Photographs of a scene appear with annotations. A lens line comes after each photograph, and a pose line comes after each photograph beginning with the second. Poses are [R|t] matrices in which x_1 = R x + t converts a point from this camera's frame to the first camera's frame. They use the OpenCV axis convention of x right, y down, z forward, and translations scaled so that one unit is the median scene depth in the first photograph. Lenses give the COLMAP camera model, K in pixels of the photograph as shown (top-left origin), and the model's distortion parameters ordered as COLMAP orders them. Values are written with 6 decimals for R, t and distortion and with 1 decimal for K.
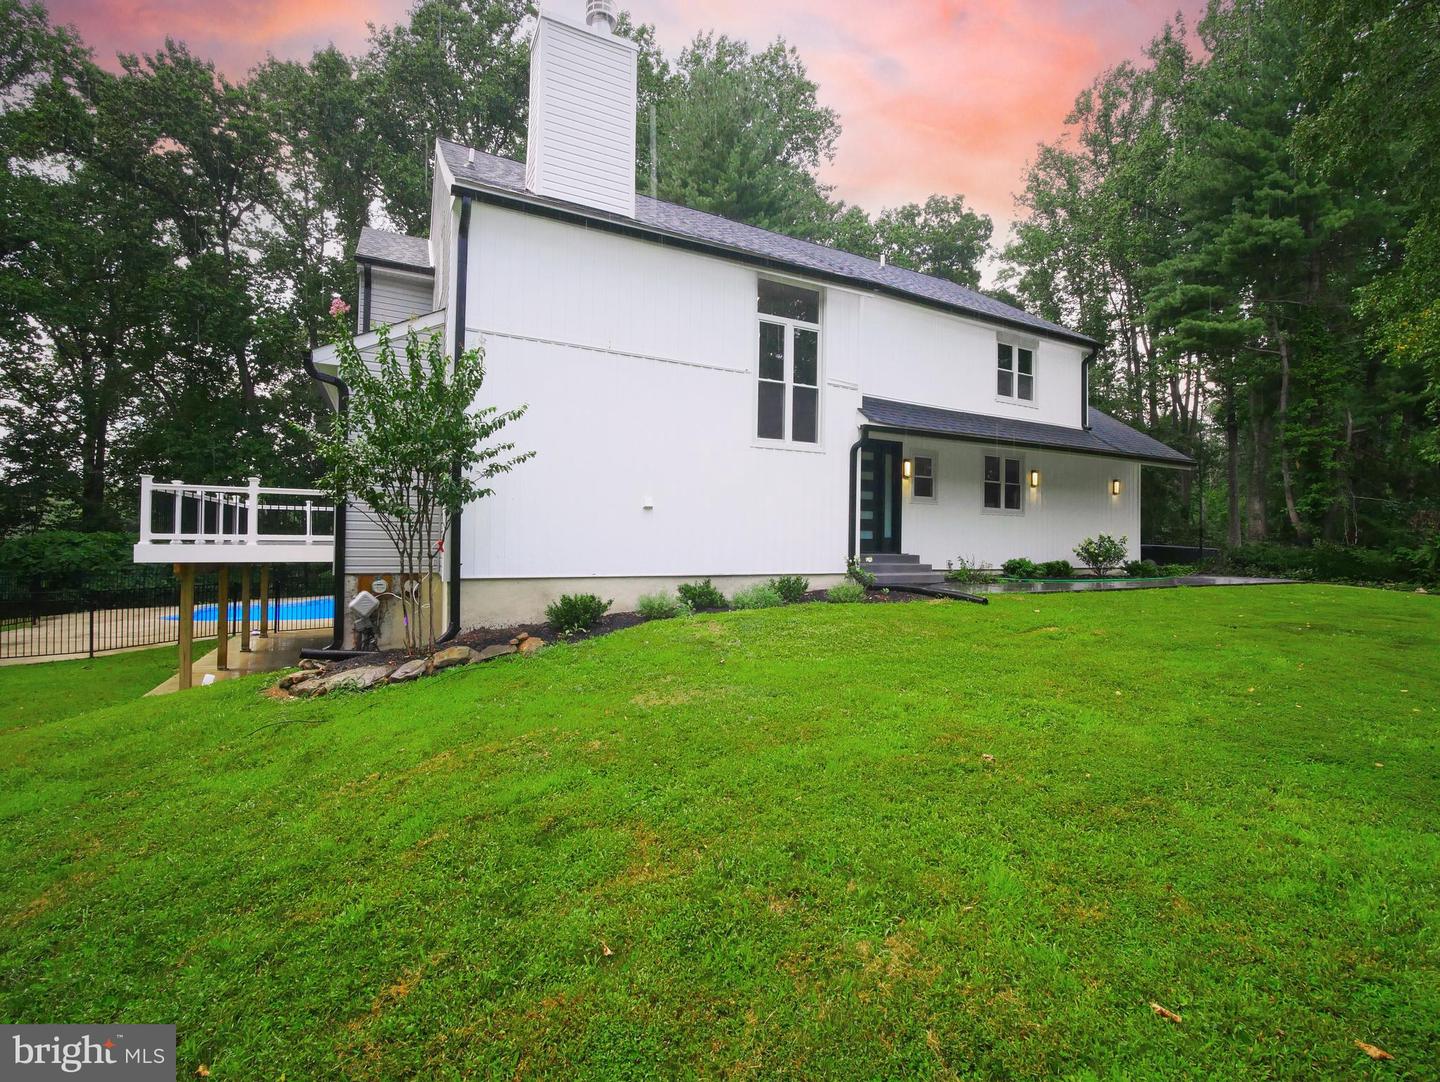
lens RADIAL K [[646.5, 0, 722.4], [0, 646.5, 540.7], [0, 0, 1]] dist [-0.015753, -0.000780]
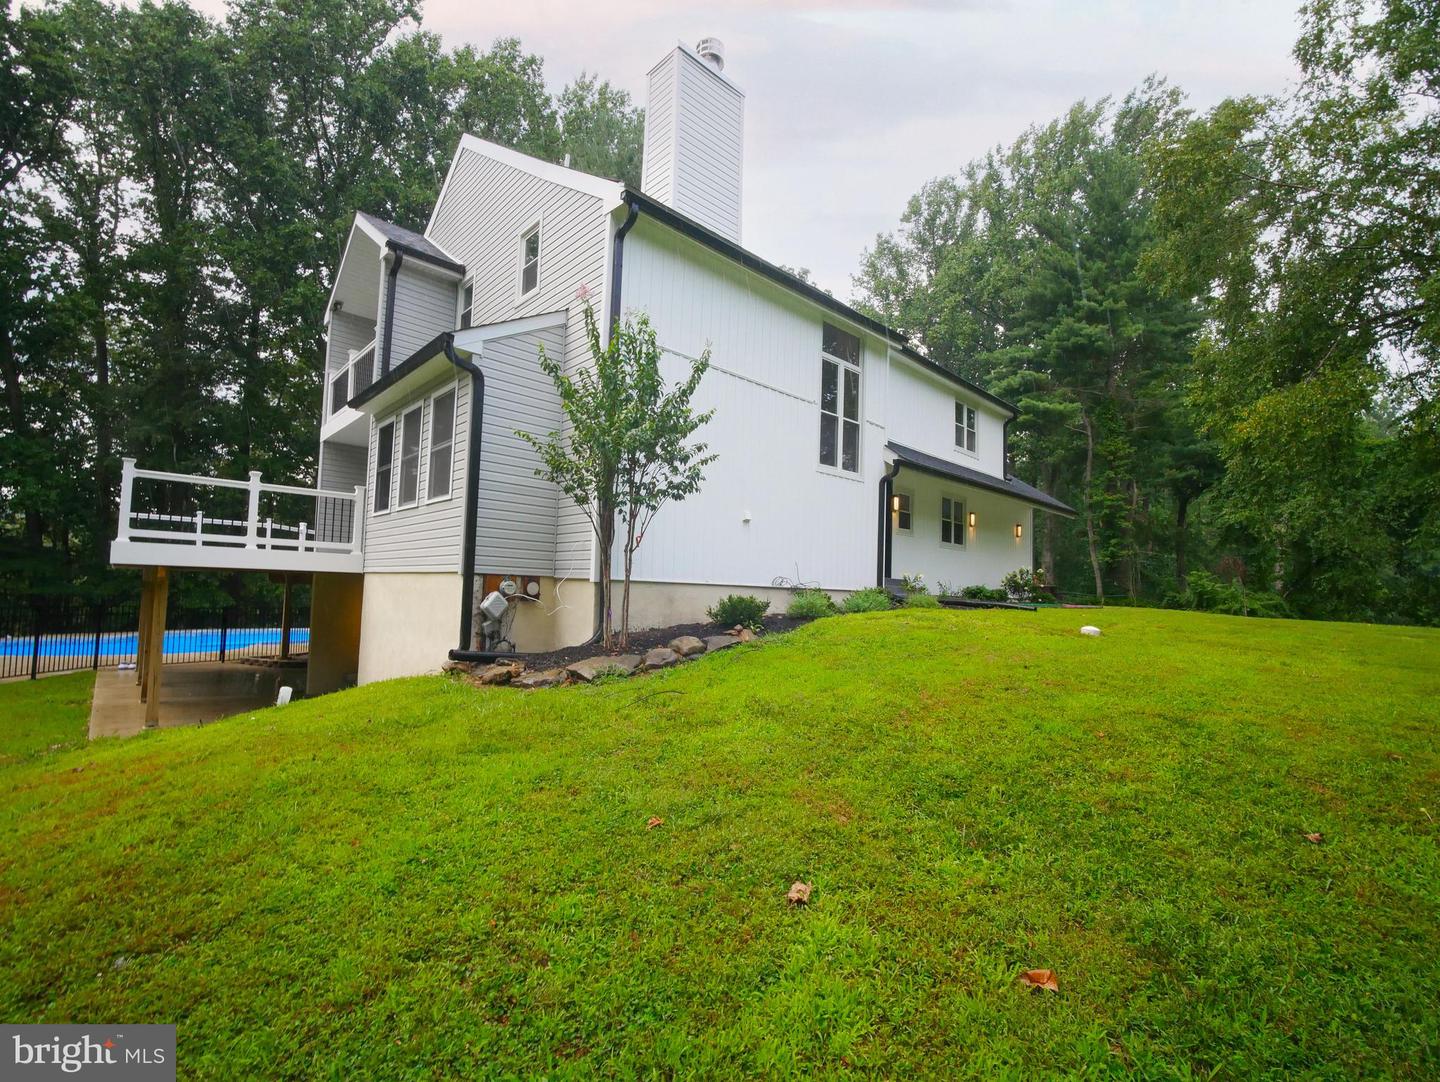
lens RADIAL K [[642.9, 0, 717.3], [0, 642.9, 562.8], [0, 0, 1]] dist [-0.016136, 0.000473]
pose [[0.965272, 0.028059, 0.259735, -0.146627], [-0.018839, 0.999103, -0.037918, 0.019729], [-0.260566, 0.031708, 0.964935, 0.001448]]
